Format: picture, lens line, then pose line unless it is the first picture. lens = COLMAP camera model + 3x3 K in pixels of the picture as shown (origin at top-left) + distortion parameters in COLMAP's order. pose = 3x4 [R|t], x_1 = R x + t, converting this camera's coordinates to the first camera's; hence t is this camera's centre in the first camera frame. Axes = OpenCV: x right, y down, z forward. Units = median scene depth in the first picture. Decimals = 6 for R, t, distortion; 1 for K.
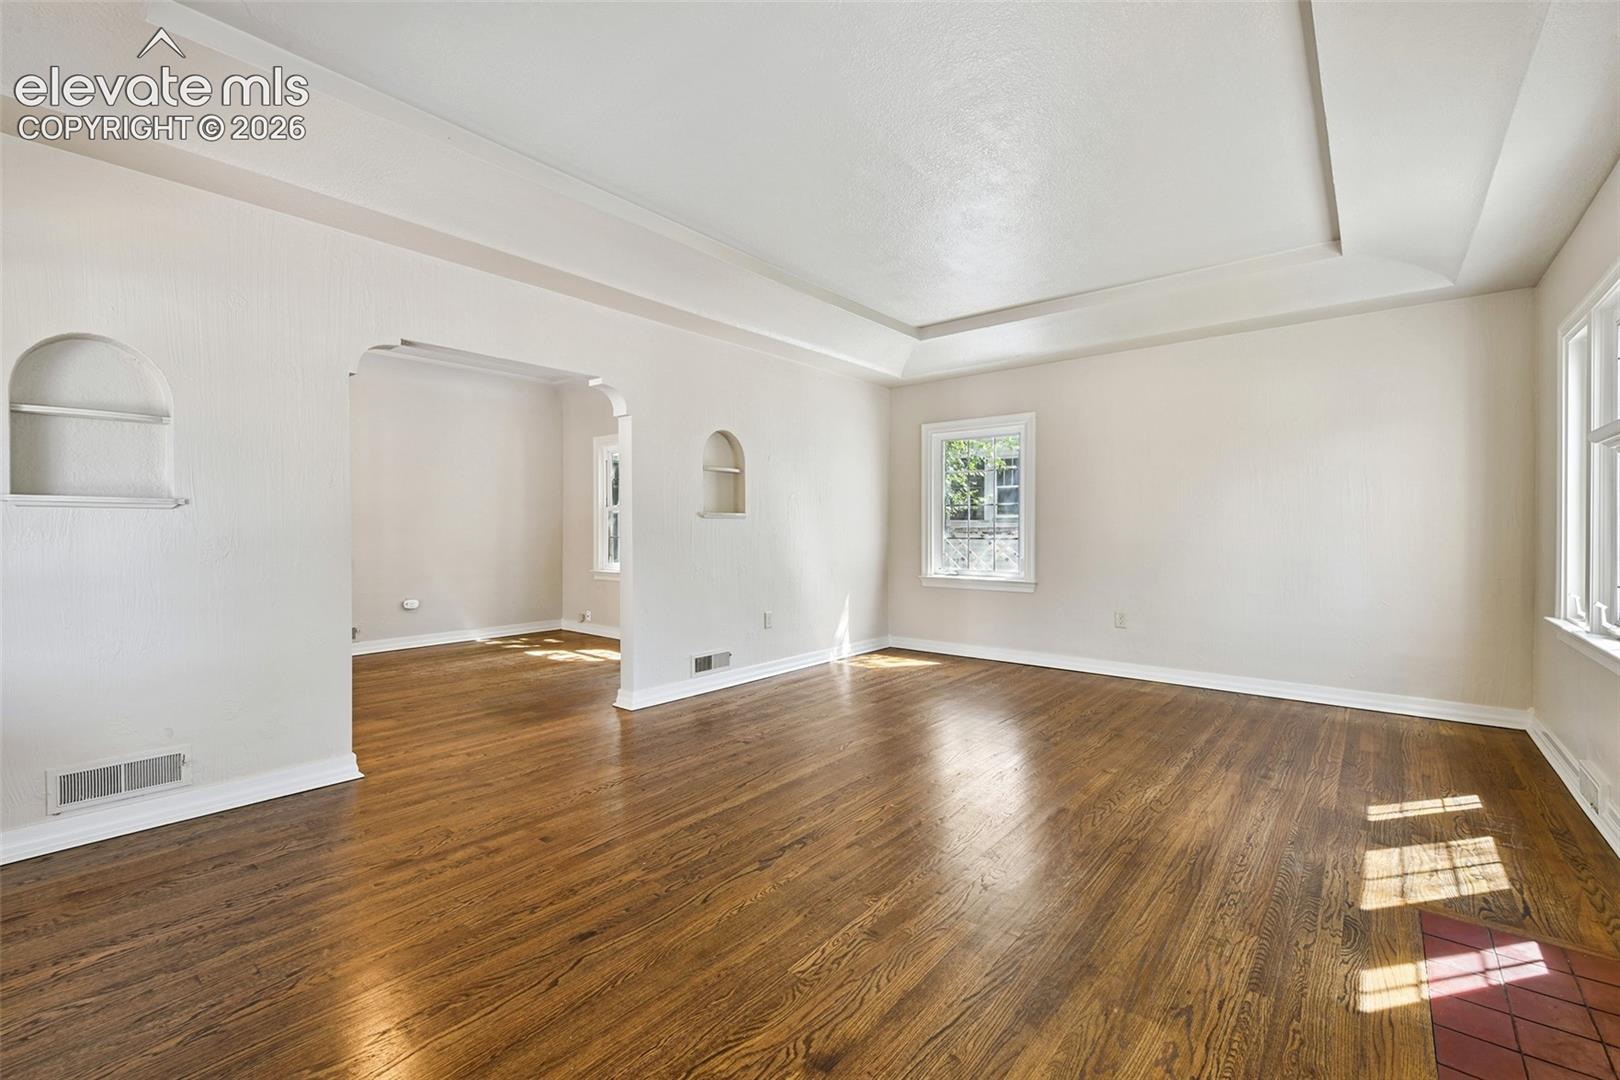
lens RADIAL K [[658.9, 0, 800.7], [0, 658.9, 533.3], [0, 0, 1]] dist [0.004272, -0.001409]
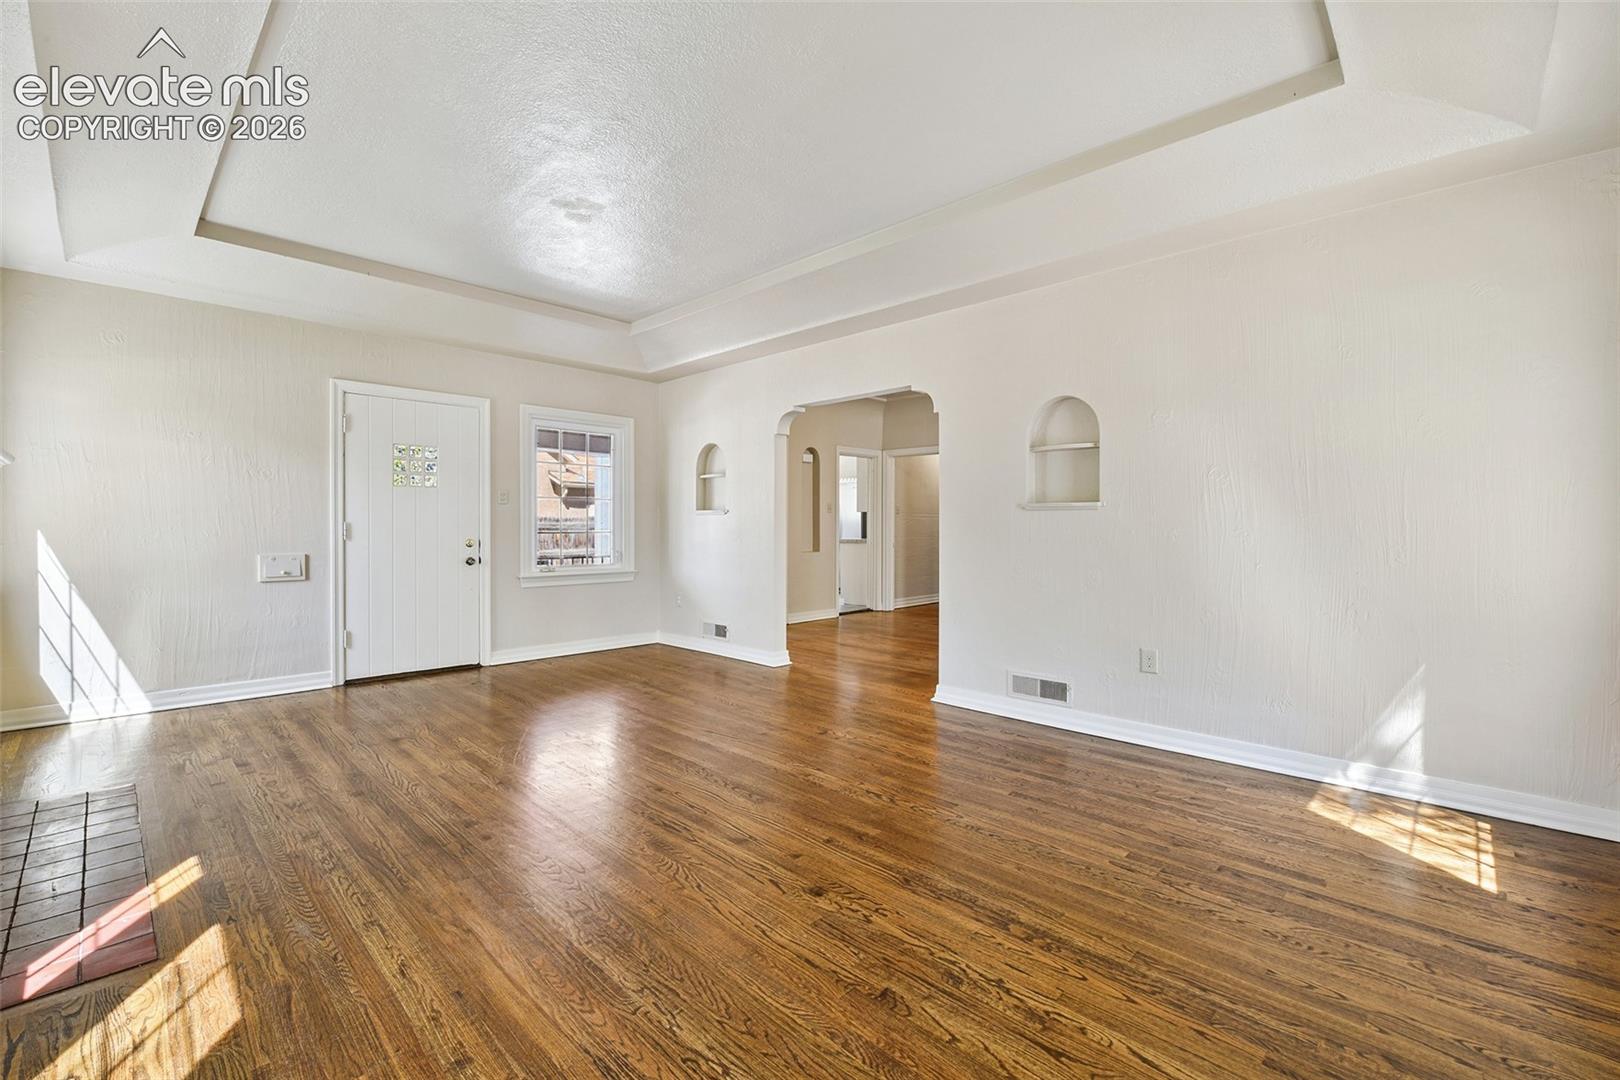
lens RADIAL K [[658.9, 0, 798.3], [0, 658.9, 539.8], [0, 0, 1]] dist [0.004272, -0.001409]
pose [[-0.039057, 0.026569, -0.998884, 1.617305], [-0.004234, 0.999633, 0.026755, -0.019410], [0.999228, 0.005274, -0.038930, 1.723944]]
